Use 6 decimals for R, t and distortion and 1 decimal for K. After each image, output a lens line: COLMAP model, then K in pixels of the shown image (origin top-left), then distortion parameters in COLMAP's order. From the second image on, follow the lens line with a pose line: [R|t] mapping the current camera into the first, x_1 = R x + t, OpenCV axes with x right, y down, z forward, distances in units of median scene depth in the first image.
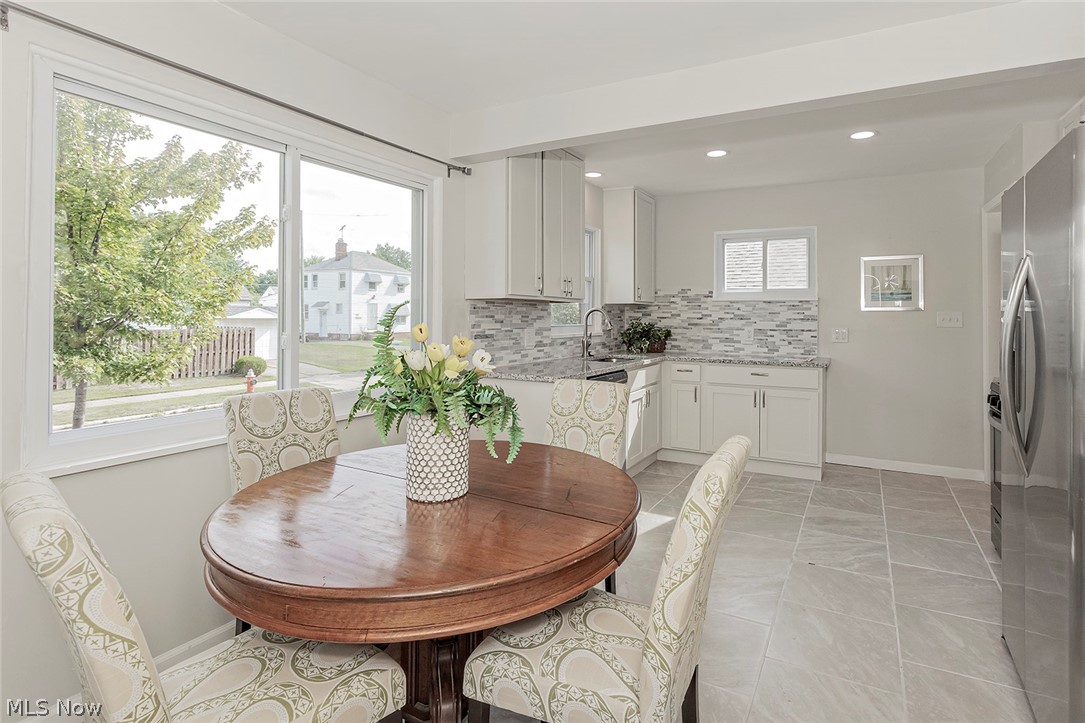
lens RADIAL K [[555.8, 0, 566.7], [0, 555.8, 288.3], [0, 0, 1]] dist [0.002387, 0.000064]
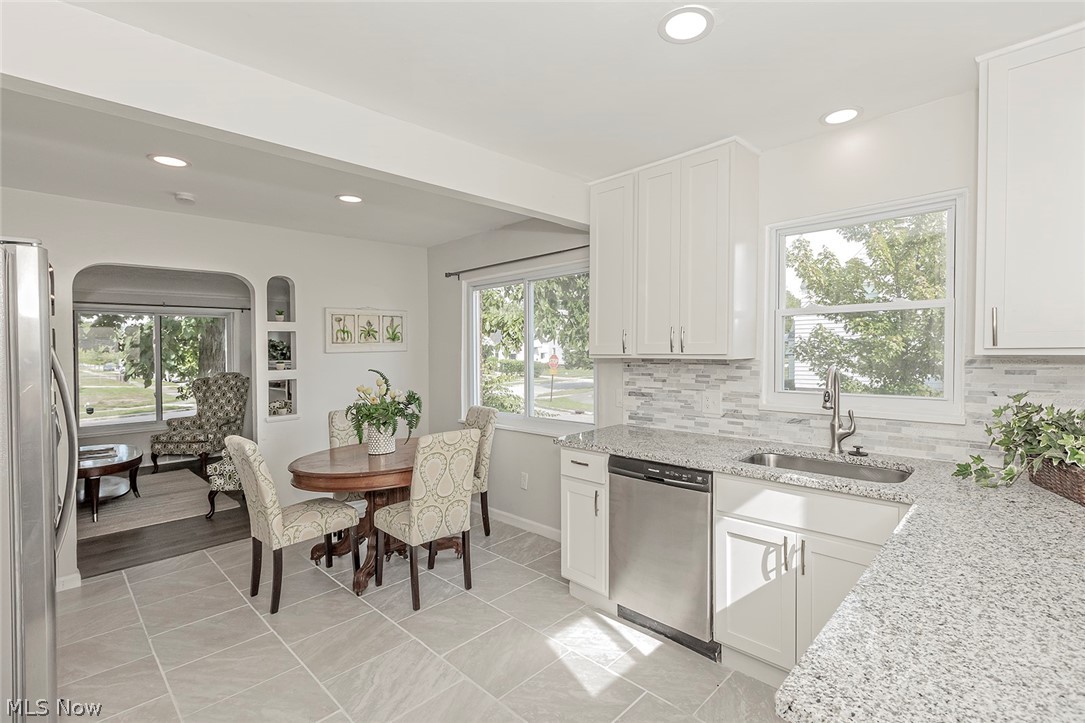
lens RADIAL K [[486.5, 0, 554.0], [0, 486.5, 337.5], [0, 0, 1]] dist [0.000227, -0.000166]
pose [[-0.276093, -0.027274, -0.960744, 0.559357], [0.065048, 0.996775, -0.046989, 0.012206], [0.958927, -0.075467, -0.273428, 0.836848]]
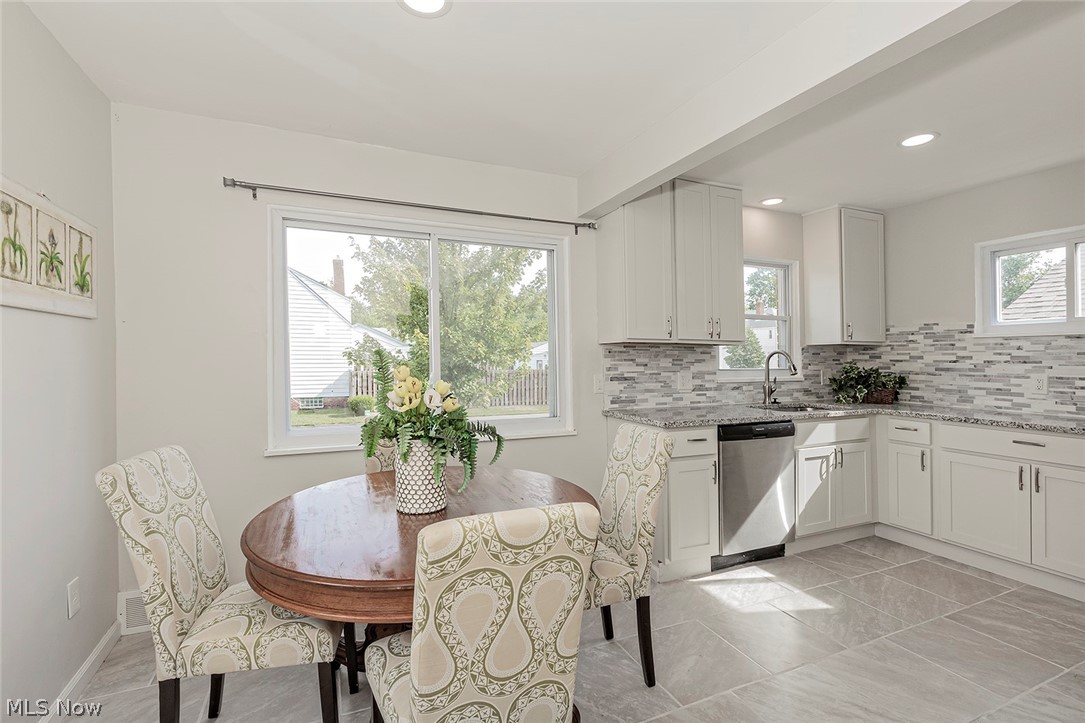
lens RADIAL K [[490.7, 0, 515.7], [0, 490.7, 340.4], [0, 0, 1]] dist [0.000705, -0.000515]
pose [[0.768097, -0.028287, -0.639708, 0.224243], [0.035247, 0.999377, -0.001870, 0.006296], [0.639362, -0.021111, 0.768616, 0.117805]]
